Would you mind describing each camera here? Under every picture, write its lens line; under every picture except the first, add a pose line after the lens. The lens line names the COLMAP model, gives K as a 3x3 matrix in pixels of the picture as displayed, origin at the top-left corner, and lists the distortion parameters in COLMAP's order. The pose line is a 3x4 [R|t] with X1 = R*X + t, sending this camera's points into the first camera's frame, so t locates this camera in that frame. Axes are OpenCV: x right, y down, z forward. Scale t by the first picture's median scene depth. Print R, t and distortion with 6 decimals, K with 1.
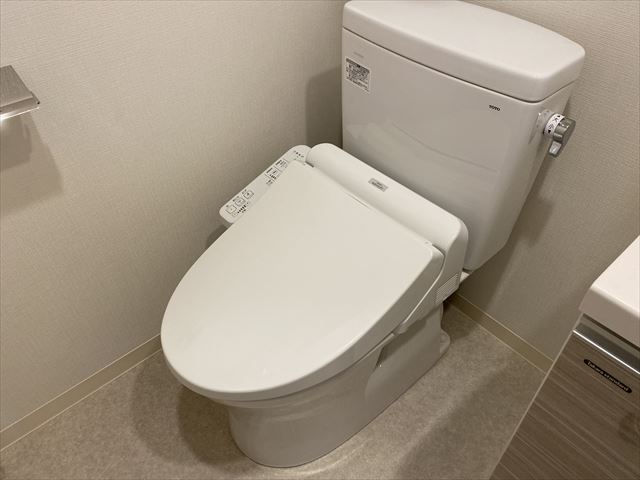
lens RADIAL K [[488.5, 0, 319.5], [0, 488.5, 238.6], [0, 0, 1]] dist [0.001487, -0.000841]
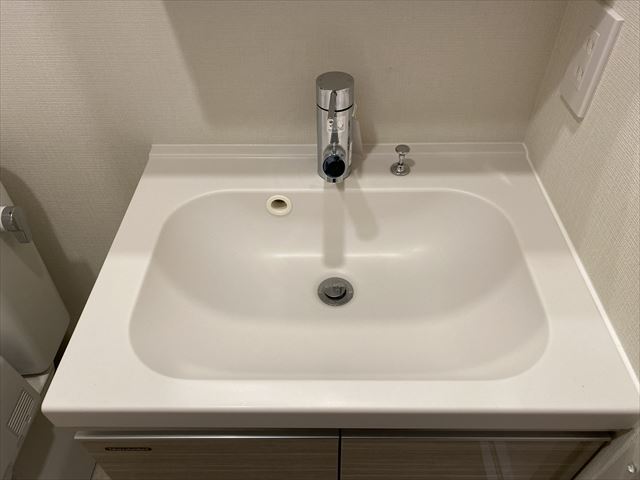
lens RADIAL K [[488.5, 0, 319.5], [0, 488.5, 238.6], [0, 0, 1]] dist [0.001487, -0.000841]
pose [[0.678847, -0.515514, 0.522888, 0.328597], [0.517955, 0.840944, 0.156642, -0.021863], [-0.520470, 0.164497, 0.837885, -0.093142]]
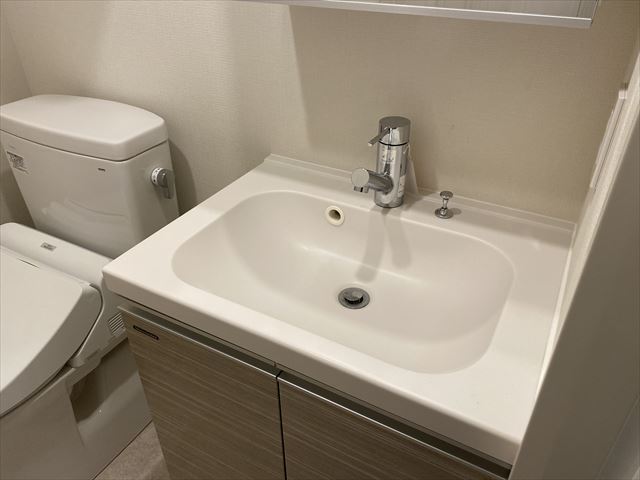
lens RADIAL K [[488.5, 0, 319.5], [0, 488.5, 238.6], [0, 0, 1]] dist [0.001487, -0.000841]
pose [[0.944870, -0.175759, 0.276279, 0.423414], [0.225128, 0.961377, -0.158338, 0.209757], [-0.237779, 0.211807, 0.947945, -0.294410]]
